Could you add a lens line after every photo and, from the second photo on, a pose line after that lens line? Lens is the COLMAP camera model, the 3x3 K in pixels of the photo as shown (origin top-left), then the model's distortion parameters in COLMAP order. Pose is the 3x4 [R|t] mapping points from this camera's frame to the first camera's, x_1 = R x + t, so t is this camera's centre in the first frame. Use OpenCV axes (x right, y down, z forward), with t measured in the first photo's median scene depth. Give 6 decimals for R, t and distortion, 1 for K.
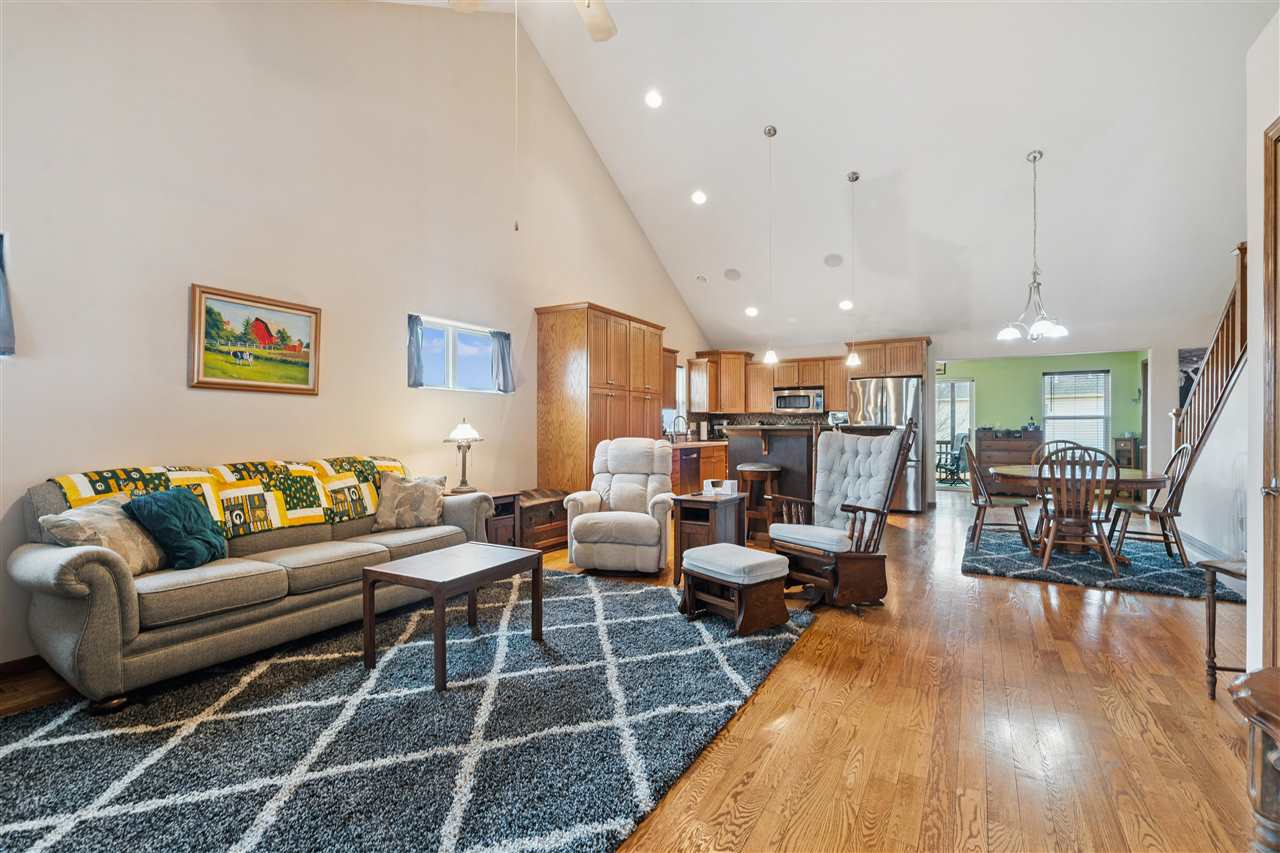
lens RADIAL K [[581.7, 0, 639.6], [0, 581.7, 428.4], [0, 0, 1]] dist [0.001214, -0.000186]
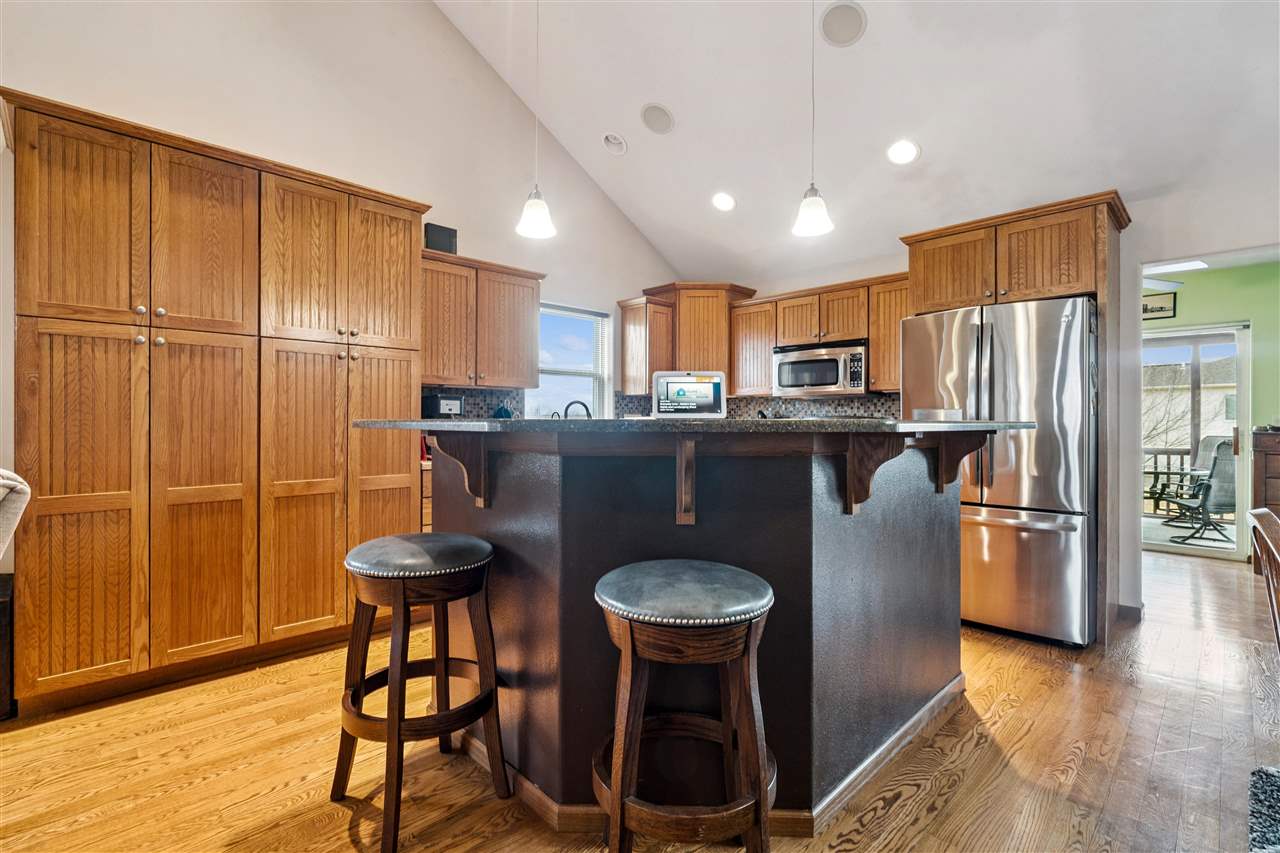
lens RADIAL K [[581.7, 0, 641.5], [0, 581.7, 421.0], [0, 0, 1]] dist [0.001214, -0.000186]
pose [[0.964117, 0.003237, -0.265457, 0.262581], [-0.005324, 0.999960, -0.007142, 0.000277], [0.265423, 0.008299, 0.964096, 0.480926]]
